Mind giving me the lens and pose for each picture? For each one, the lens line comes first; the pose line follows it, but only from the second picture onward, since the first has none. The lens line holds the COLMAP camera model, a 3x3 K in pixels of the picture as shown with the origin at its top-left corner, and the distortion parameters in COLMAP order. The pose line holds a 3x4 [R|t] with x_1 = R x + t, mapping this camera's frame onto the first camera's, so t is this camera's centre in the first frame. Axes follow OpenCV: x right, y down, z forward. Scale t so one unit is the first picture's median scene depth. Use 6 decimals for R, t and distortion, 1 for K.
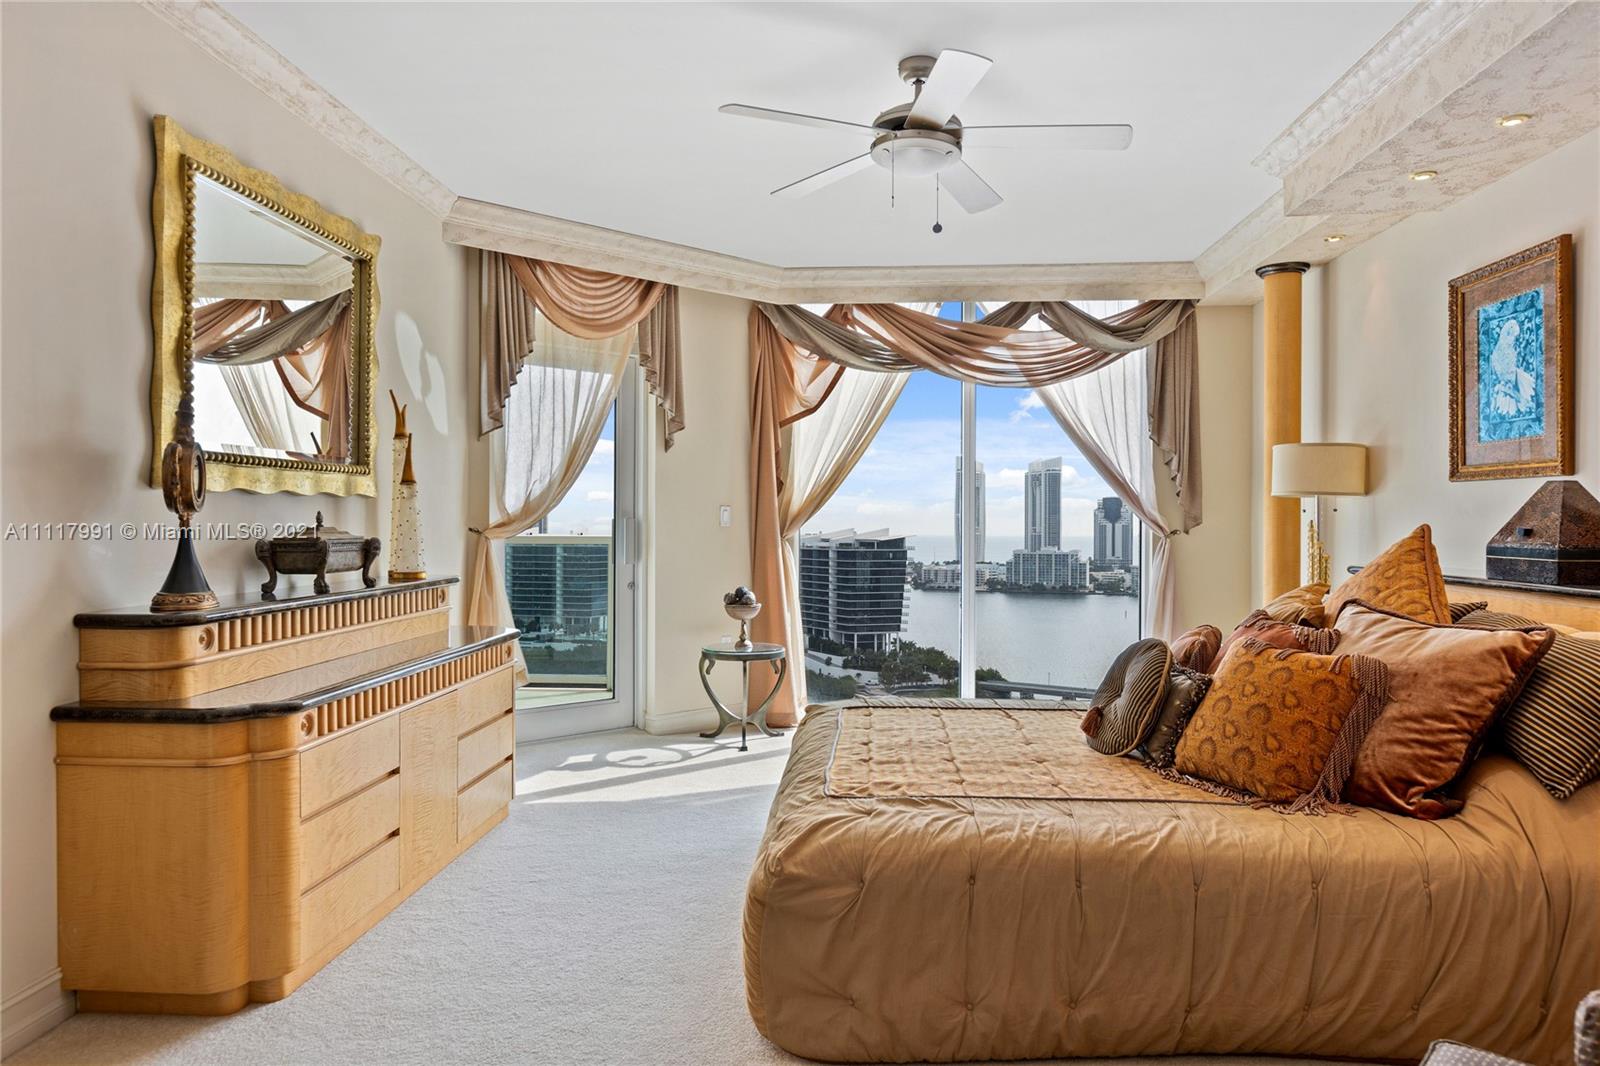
lens RADIAL K [[1052.2, 0, 796.9], [0, 1052.2, 521.3], [0, 0, 1]] dist [0.000254, -0.004084]
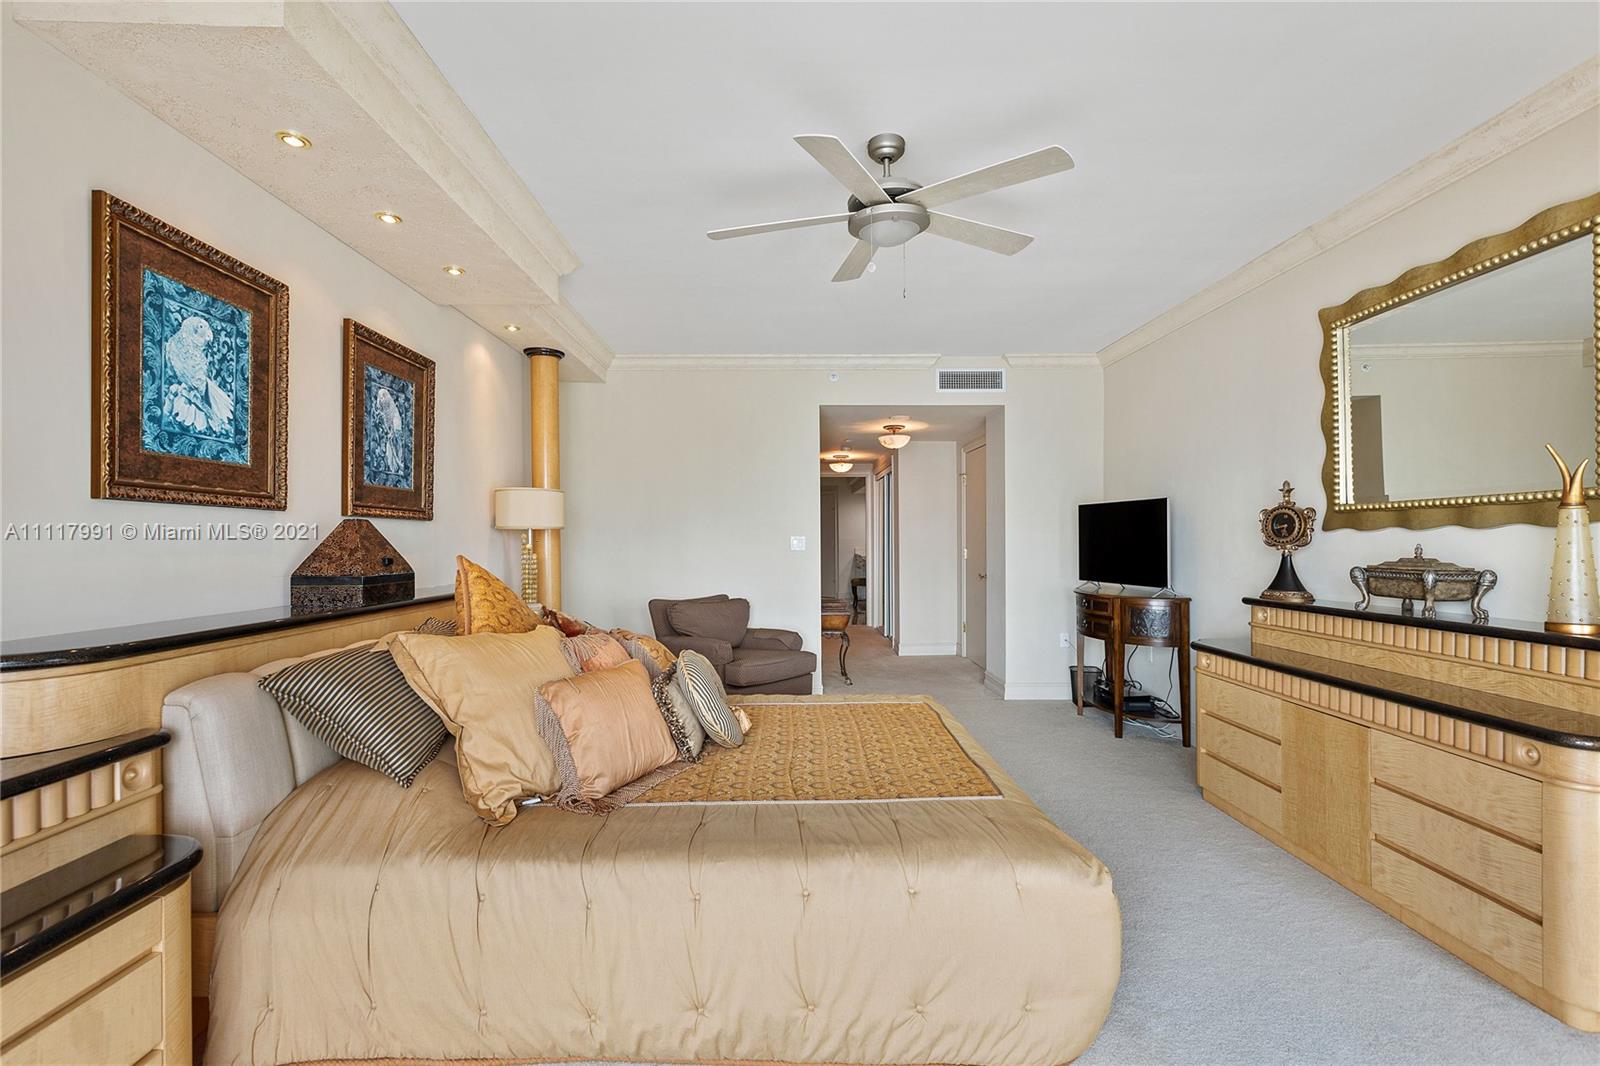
lens RADIAL K [[720.0, 0, 797.8], [0, 720.0, 527.4], [0, 0, 1]] dist [0.003439, -0.000373]
pose [[-0.996768, -0.005122, -0.080172, 0.262776], [-0.003651, 0.999822, -0.018490, -0.014721], [0.080253, -0.018138, -0.996610, 1.726554]]
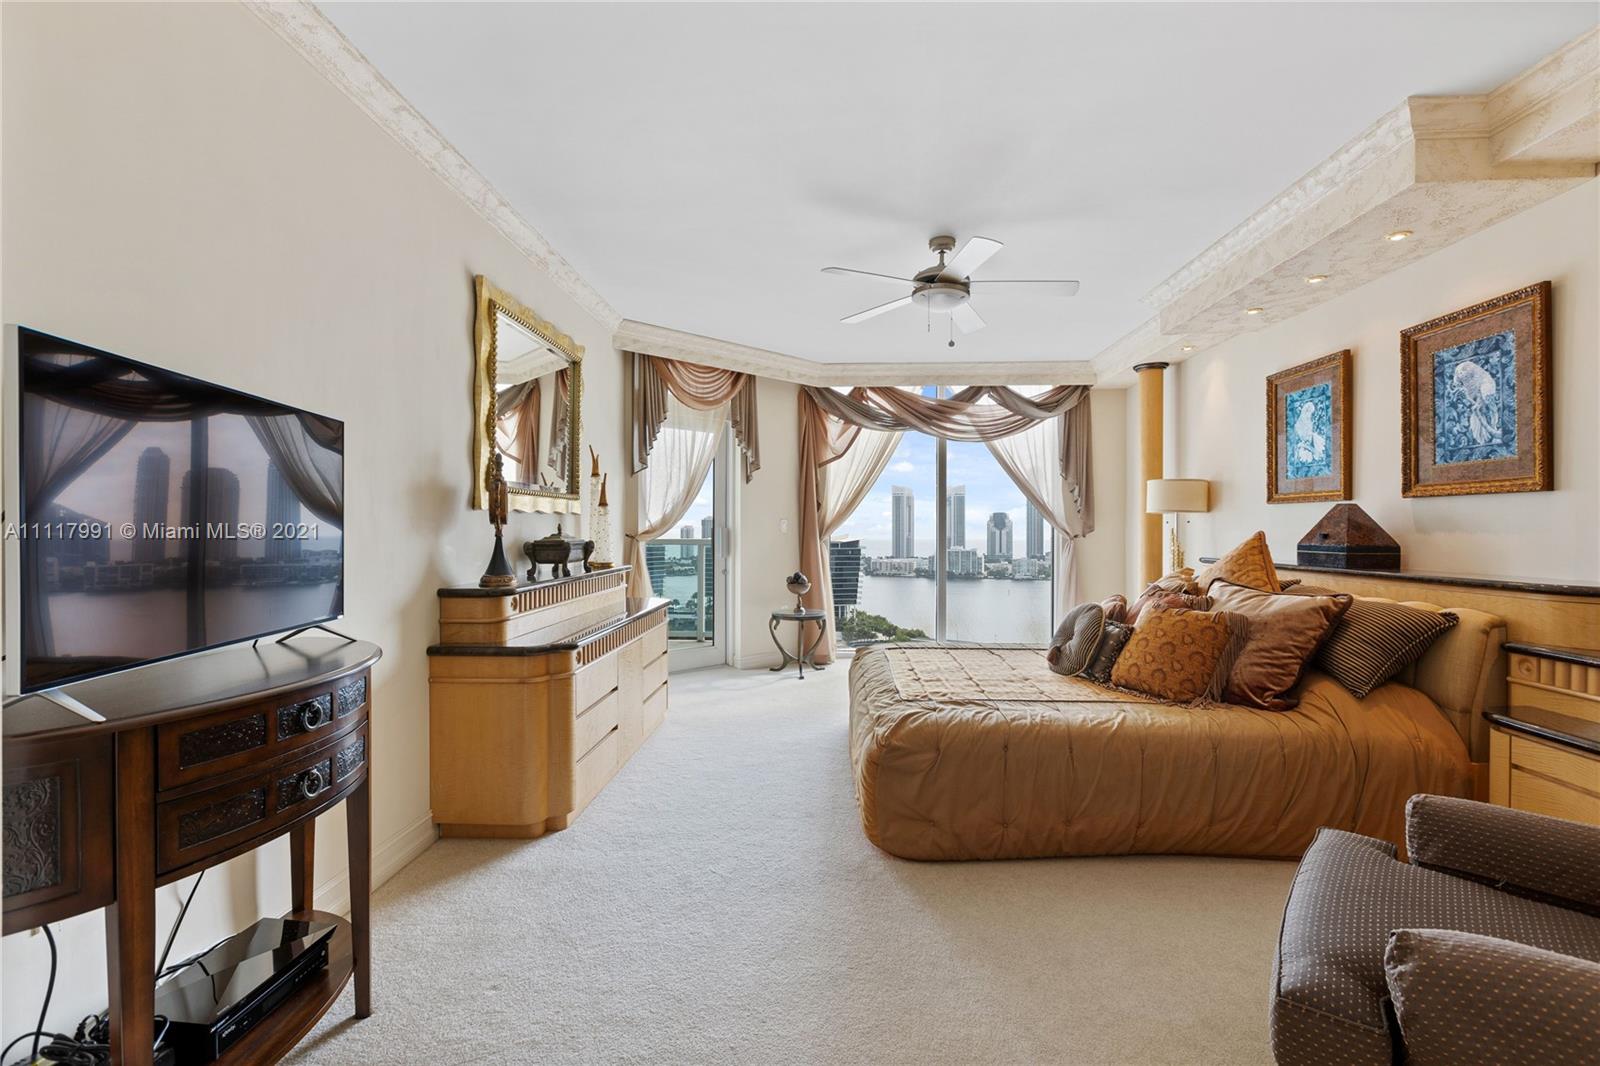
lens RADIAL K [[720.0, 0, 797.8], [0, 720.0, 527.4], [0, 0, 1]] dist [0.003439, -0.000373]
pose [[0.999843, -0.001132, 0.017694, -0.118902], [0.001174, 0.999997, -0.002312, -0.000964], [-0.017691, 0.002333, 0.999841, -0.079234]]
